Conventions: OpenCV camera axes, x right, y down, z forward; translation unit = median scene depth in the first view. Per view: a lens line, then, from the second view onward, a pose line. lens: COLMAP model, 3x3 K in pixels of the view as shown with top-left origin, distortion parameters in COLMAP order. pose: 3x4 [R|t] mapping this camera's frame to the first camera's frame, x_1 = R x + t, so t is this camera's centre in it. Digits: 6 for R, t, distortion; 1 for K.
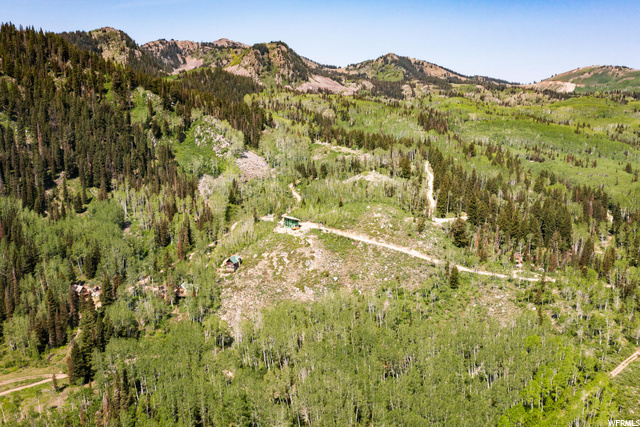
lens RADIAL K [[512.7, 0, 321.1], [0, 512.7, 215.7], [0, 0, 1]] dist [-0.016993, -0.002282]
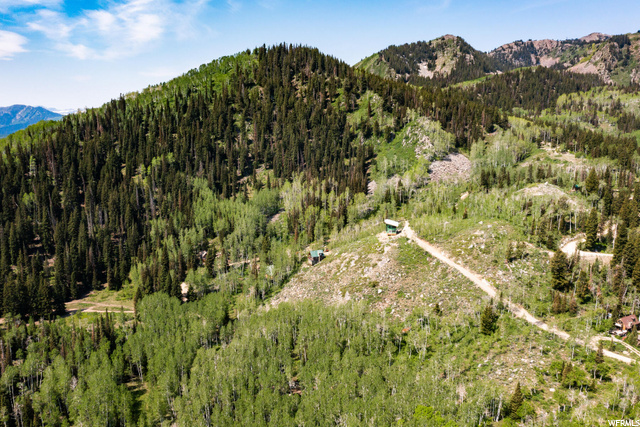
lens RADIAL K [[512.7, 0, 320.7], [0, 512.7, 211.1], [0, 0, 1]] dist [-0.016993, -0.002282]
pose [[0.748054, 0.111527, -0.654199, 0.121433], [-0.121992, 0.992088, 0.029636, -0.007691], [0.652329, 0.057638, 0.755741, 0.052818]]
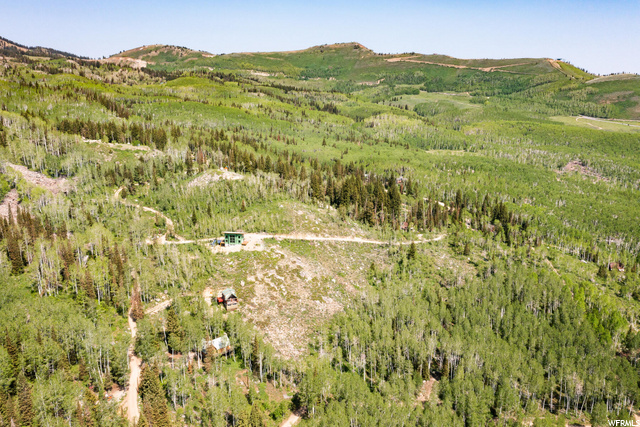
lens RADIAL K [[512.7, 0, 320.0], [0, 512.7, 213.2], [0, 0, 1]] dist [-0.016993, -0.002282]
pose [[0.629260, -0.177758, 0.756594, -0.167279], [0.140045, 0.983492, 0.114591, -0.029182], [-0.764473, 0.033850, 0.643766, 0.084033]]
